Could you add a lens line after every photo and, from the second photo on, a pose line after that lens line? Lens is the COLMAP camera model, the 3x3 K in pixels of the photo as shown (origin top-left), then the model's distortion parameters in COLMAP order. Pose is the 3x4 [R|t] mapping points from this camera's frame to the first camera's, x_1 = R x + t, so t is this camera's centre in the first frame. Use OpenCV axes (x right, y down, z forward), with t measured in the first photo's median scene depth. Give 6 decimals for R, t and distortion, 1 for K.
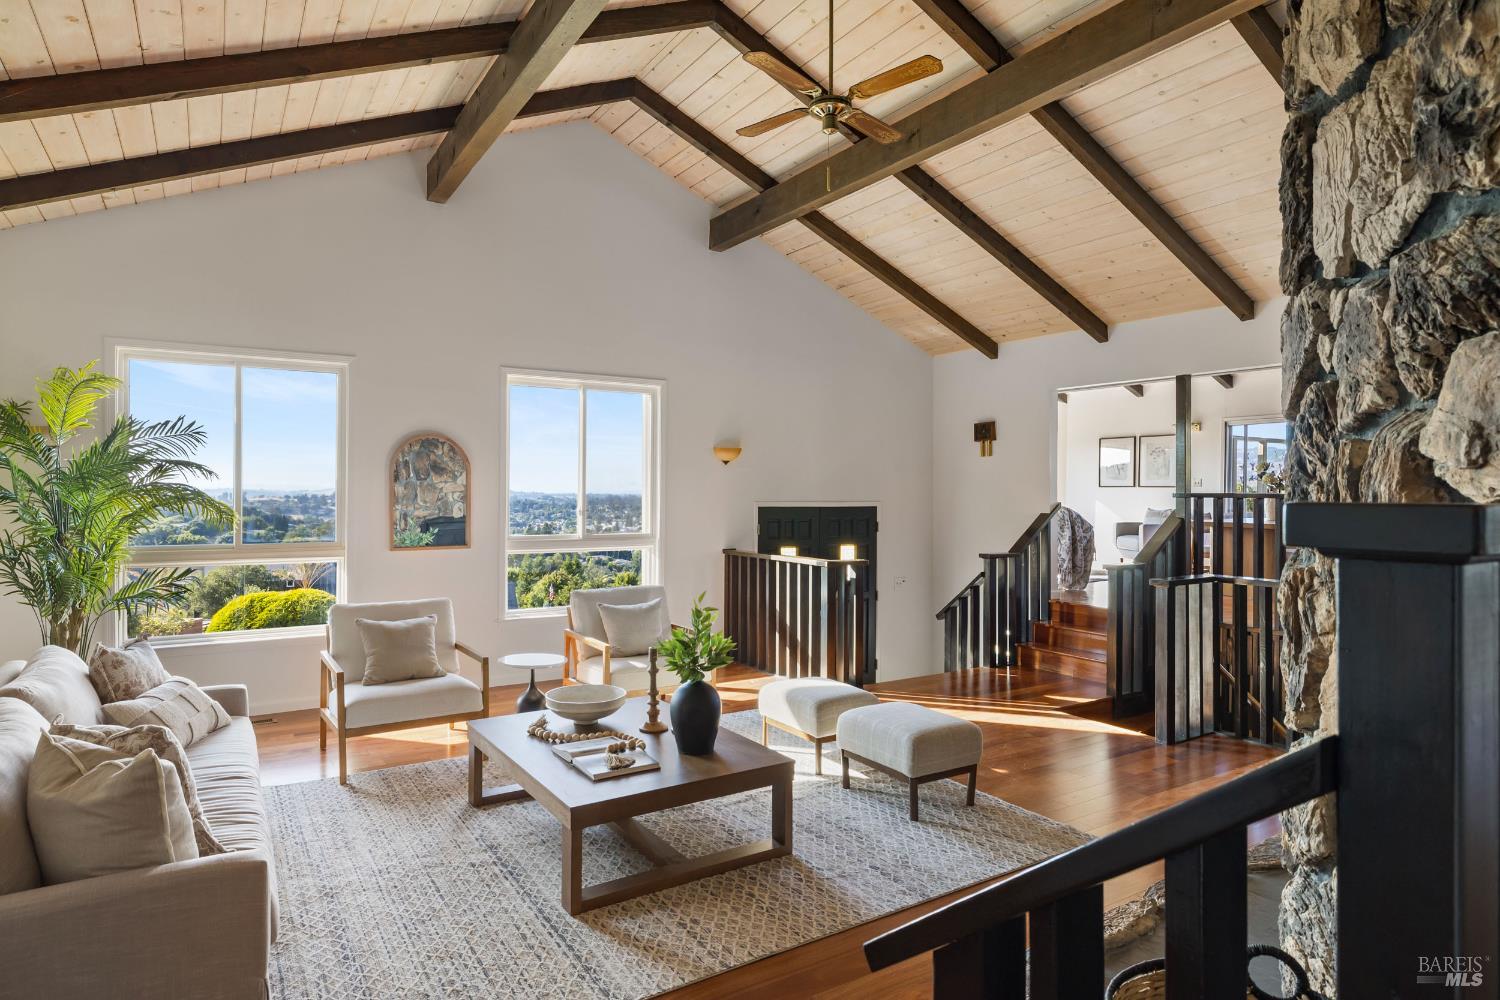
lens RADIAL K [[848.8, 0, 741.8], [0, 848.8, 496.2], [0, 0, 1]] dist [0.001061, -0.000826]
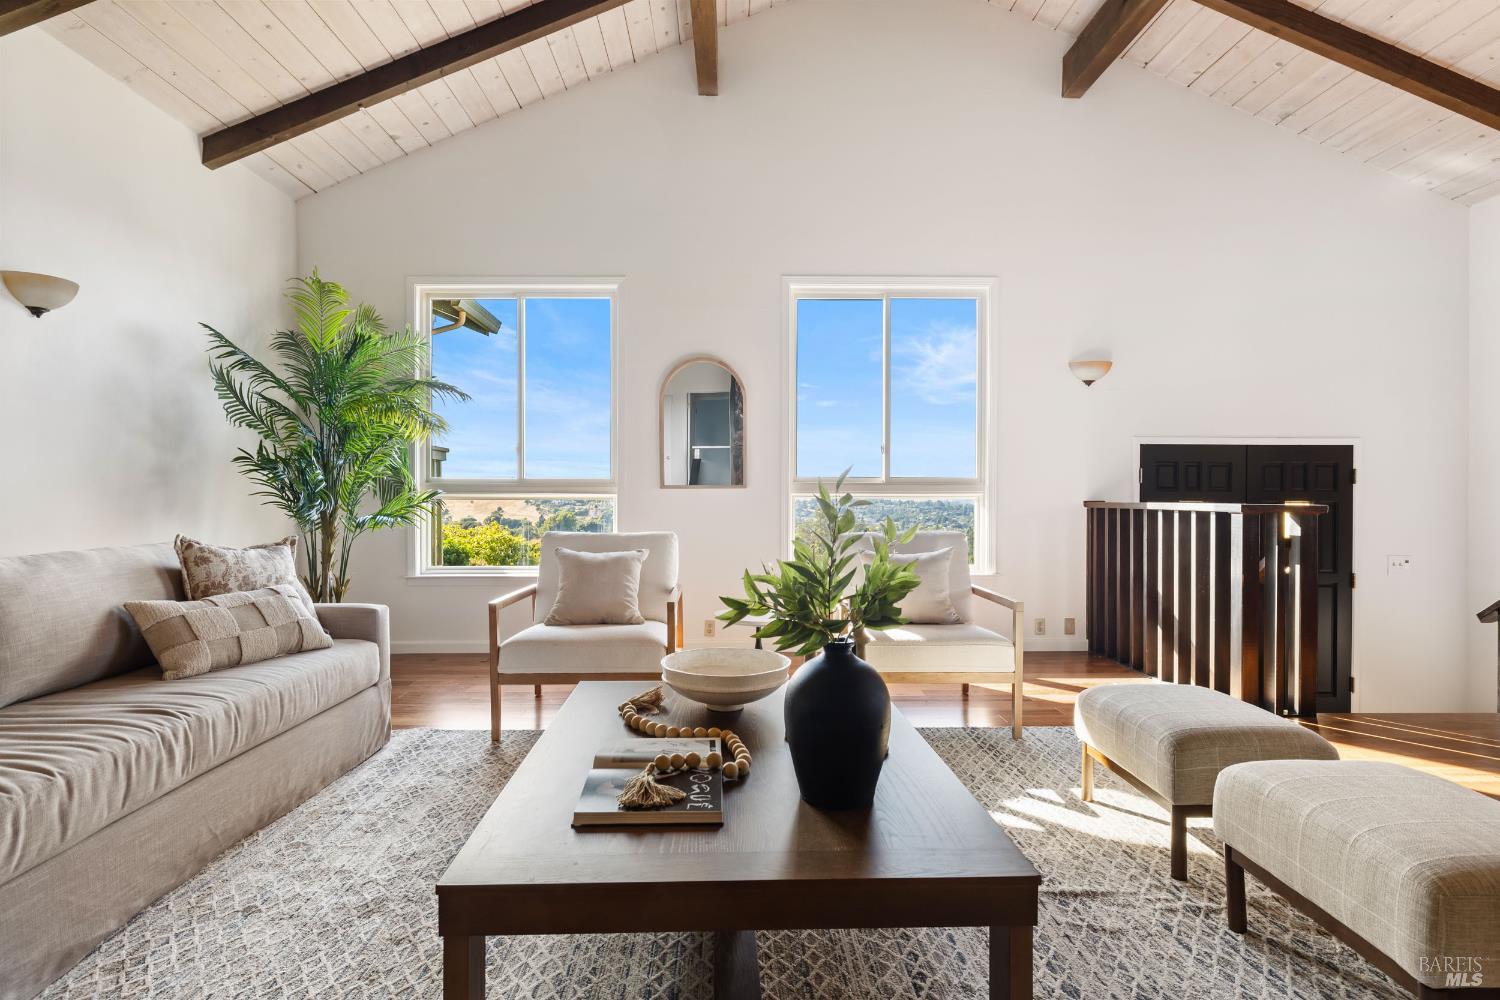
lens RADIAL K [[743.7, 0, 743.3], [0, 743.7, 502.0], [0, 0, 1]] dist [-0.005482, 0.001208]
pose [[0.855856, 0.000860, -0.517214, 0.067418], [-0.000678, 1.000000, 0.000540, 0.073389], [0.517214, -0.000112, 0.855856, 0.342152]]
